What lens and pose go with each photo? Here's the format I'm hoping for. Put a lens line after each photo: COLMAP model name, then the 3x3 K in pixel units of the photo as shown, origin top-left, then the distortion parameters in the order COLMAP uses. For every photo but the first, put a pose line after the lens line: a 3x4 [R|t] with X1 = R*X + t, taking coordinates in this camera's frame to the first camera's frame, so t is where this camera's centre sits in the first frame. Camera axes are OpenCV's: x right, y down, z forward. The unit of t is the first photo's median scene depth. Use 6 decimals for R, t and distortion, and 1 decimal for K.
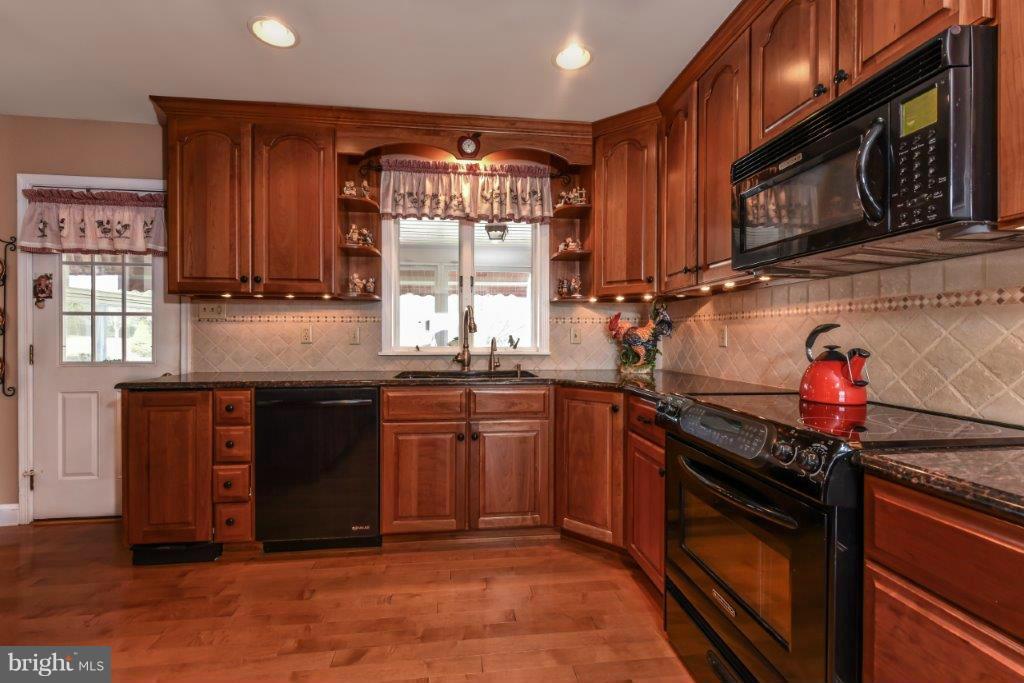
lens RADIAL K [[454.1, 0, 528.4], [0, 454.1, 339.6], [0, 0, 1]] dist [-0.000333, -0.000131]
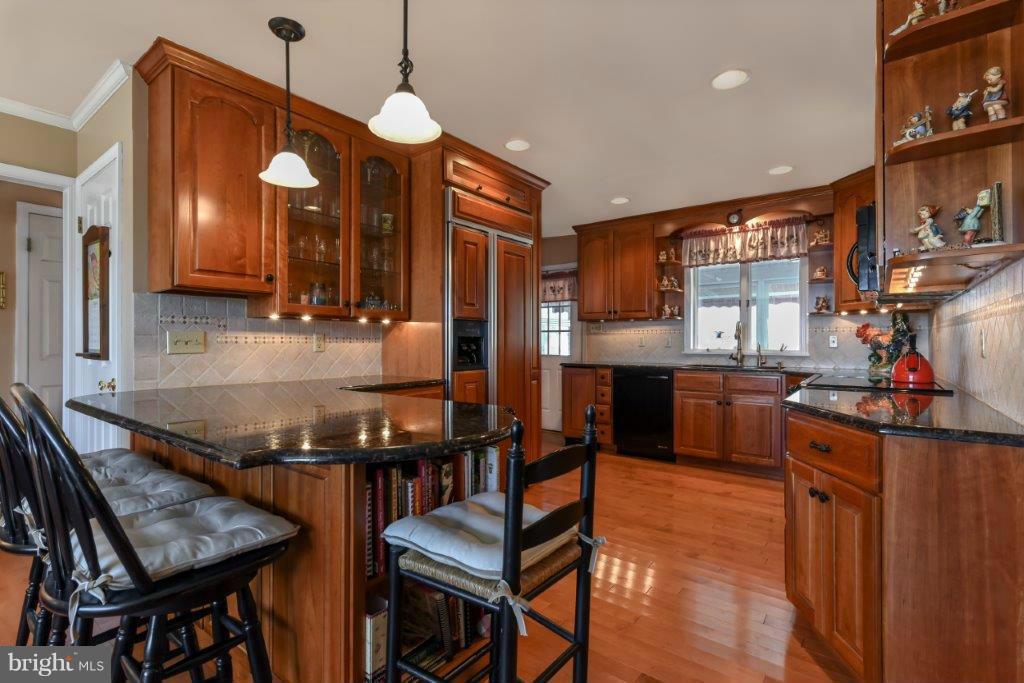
lens RADIAL K [[454.1, 0, 528.4], [0, 454.1, 339.6], [0, 0, 1]] dist [-0.000333, -0.000131]
pose [[0.725246, -0.003754, -0.688480, 0.408529], [-0.004533, 0.999937, -0.010227, 0.003303], [0.688475, 0.010538, 0.725184, -0.574457]]
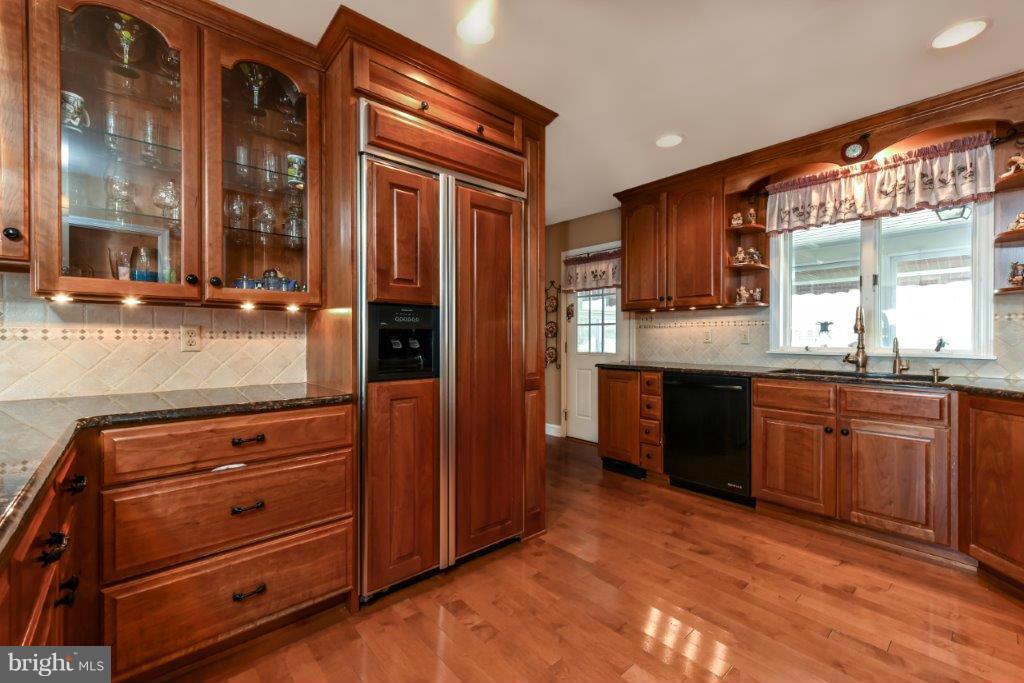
lens RADIAL K [[427.3, 0, 502.7], [0, 427.3, 338.2], [0, 0, 1]] dist [0.004829, 0.000141]
pose [[0.545797, 0.000111, -0.837917, 0.238163], [-0.004469, 0.999986, -0.002779, 0.001529], [0.837906, 0.005261, 0.545790, -0.179144]]
